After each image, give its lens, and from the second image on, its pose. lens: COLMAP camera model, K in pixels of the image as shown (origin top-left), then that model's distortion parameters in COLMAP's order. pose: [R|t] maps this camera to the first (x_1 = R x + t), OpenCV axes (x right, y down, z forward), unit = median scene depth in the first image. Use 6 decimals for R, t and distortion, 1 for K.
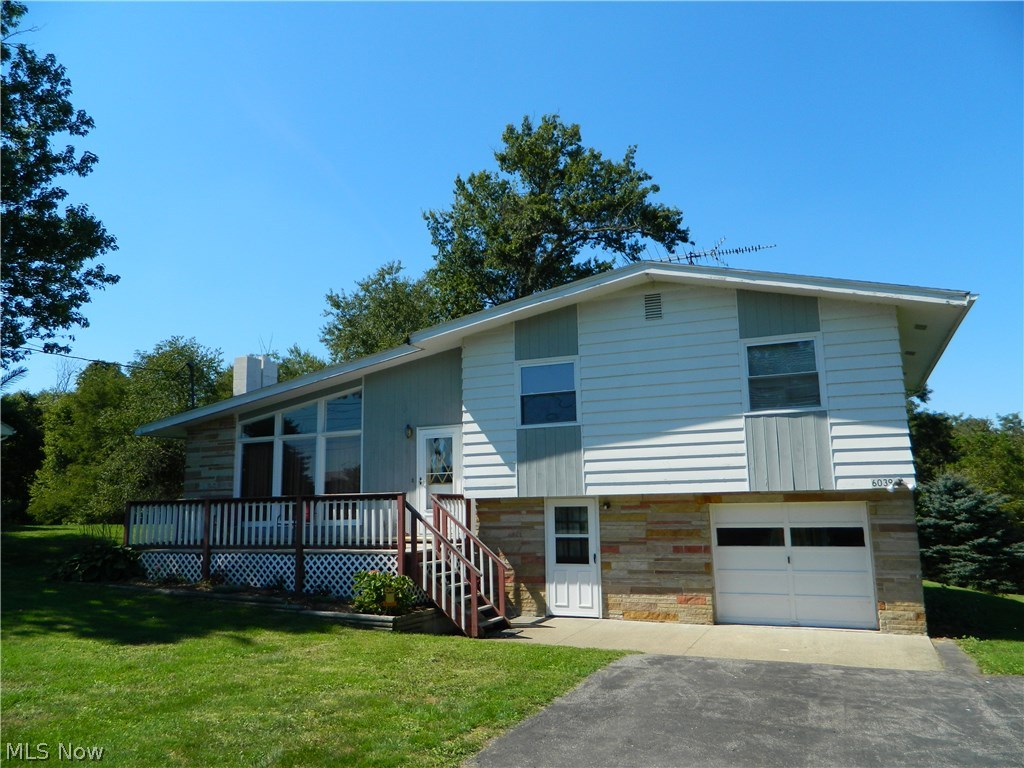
lens RADIAL K [[739.4, 0, 513.6], [0, 739.4, 386.2], [0, 0, 1]] dist [-0.006479, -0.007054]
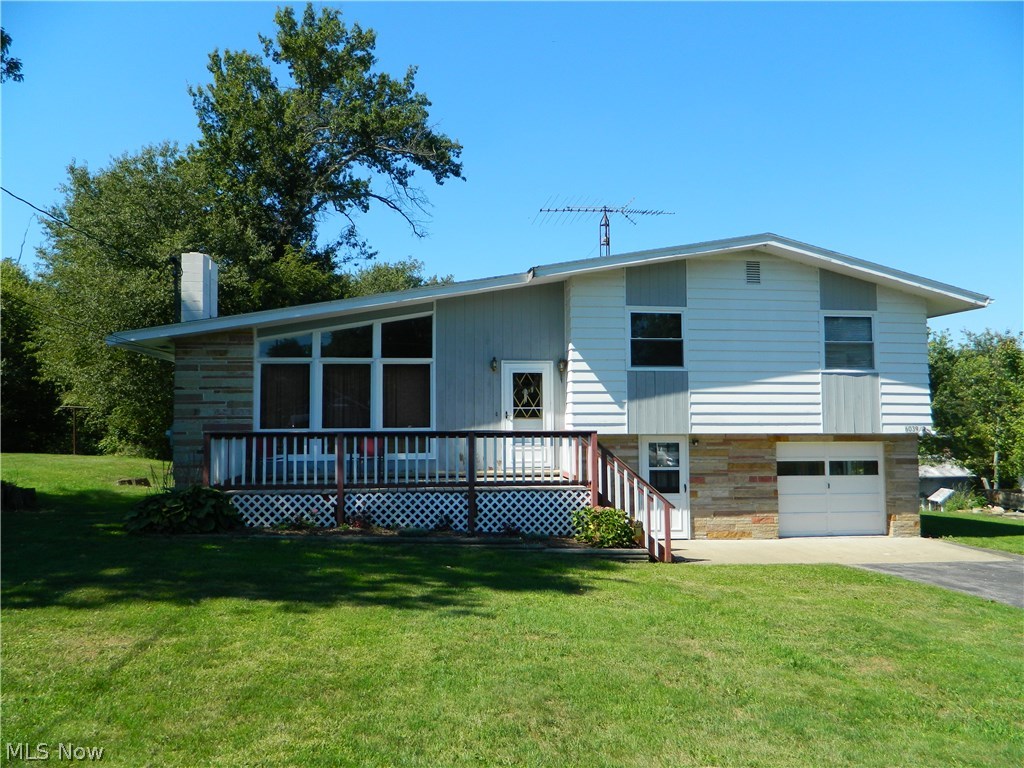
lens RADIAL K [[739.4, 0, 513.9], [0, 739.4, 385.3], [0, 0, 1]] dist [-0.006479, -0.007054]
pose [[0.871090, 0.042543, 0.489278, -0.685038], [-0.093302, 0.992433, 0.079818, 0.009887], [-0.482180, -0.115179, 0.868468, 0.157909]]
